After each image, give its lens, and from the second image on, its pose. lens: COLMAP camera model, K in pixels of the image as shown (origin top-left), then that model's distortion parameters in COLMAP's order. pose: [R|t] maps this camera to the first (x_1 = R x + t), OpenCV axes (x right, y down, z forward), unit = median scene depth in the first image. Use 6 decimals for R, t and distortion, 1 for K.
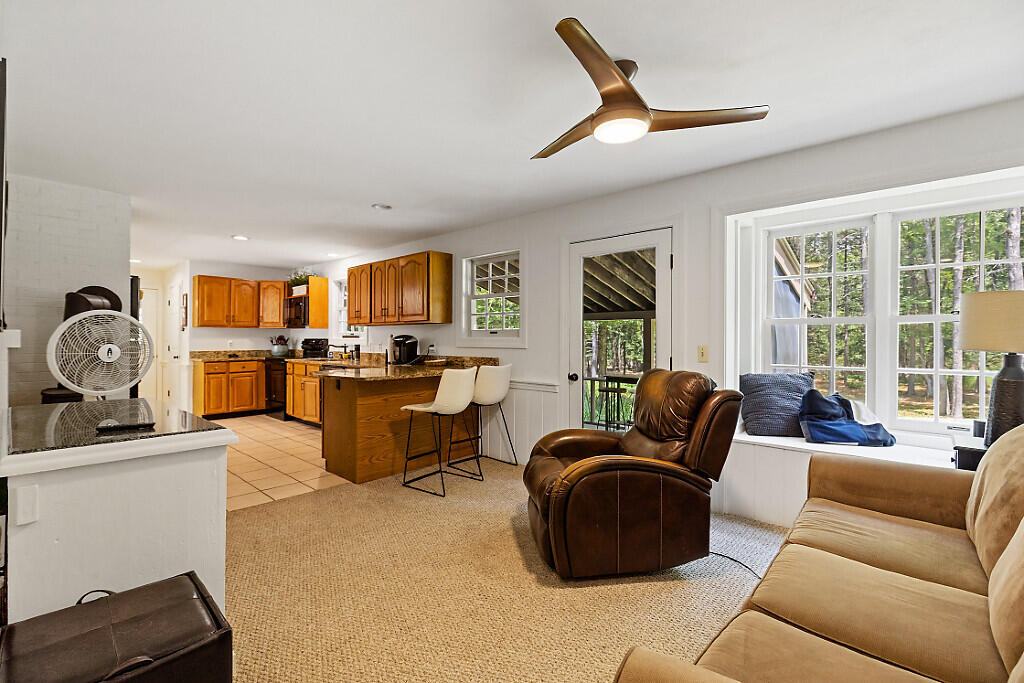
lens RADIAL K [[467.5, 0, 513.8], [0, 467.5, 340.9], [0, 0, 1]] dist [-0.001609, -0.001537]
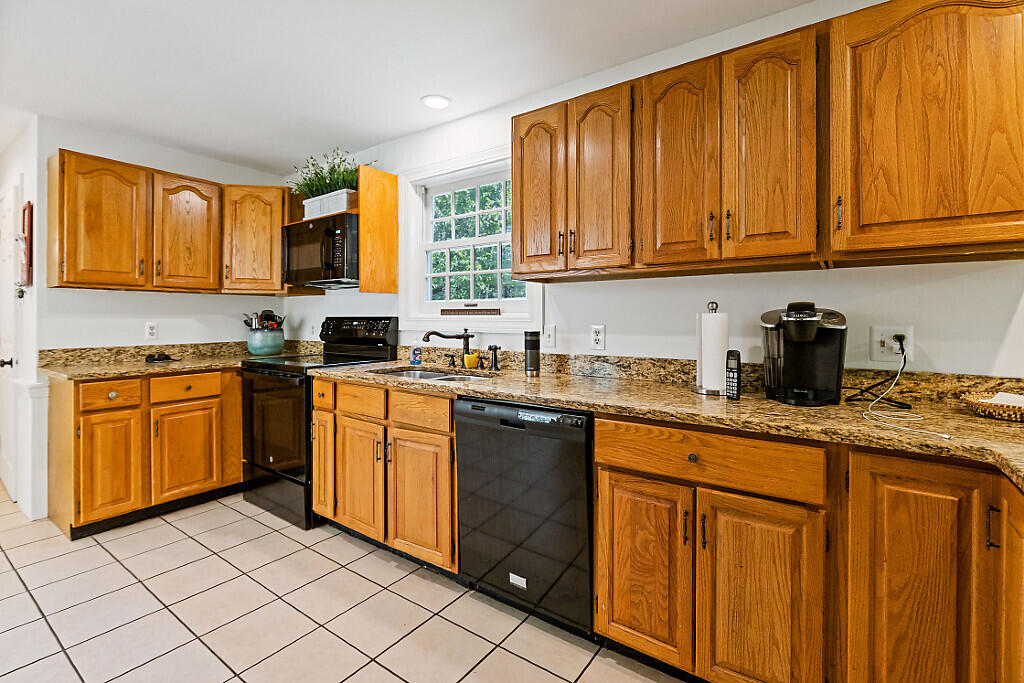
lens RADIAL K [[467.5, 0, 511.7], [0, 467.5, 320.5], [0, 0, 1]] dist [-0.001609, -0.001537]
pose [[0.992209, -0.002837, 0.124551, -0.346980], [0.002761, 0.999996, 0.000787, -0.001287], [-0.124553, -0.000437, 0.992213, 0.559396]]
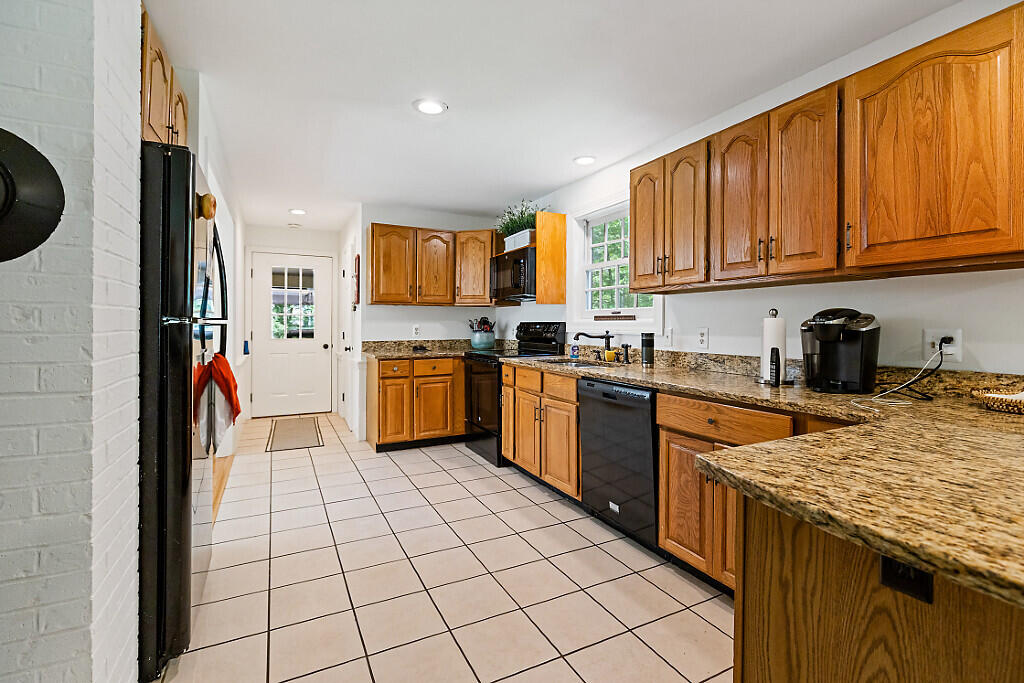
lens RADIAL K [[467.5, 0, 510.3], [0, 467.5, 329.1], [0, 0, 1]] dist [-0.001609, -0.001537]
pose [[0.937856, 0.003643, -0.347007, -0.263645], [-0.001992, 0.999985, 0.005114, 0.001282], [0.347020, -0.004105, 0.937849, 0.446100]]
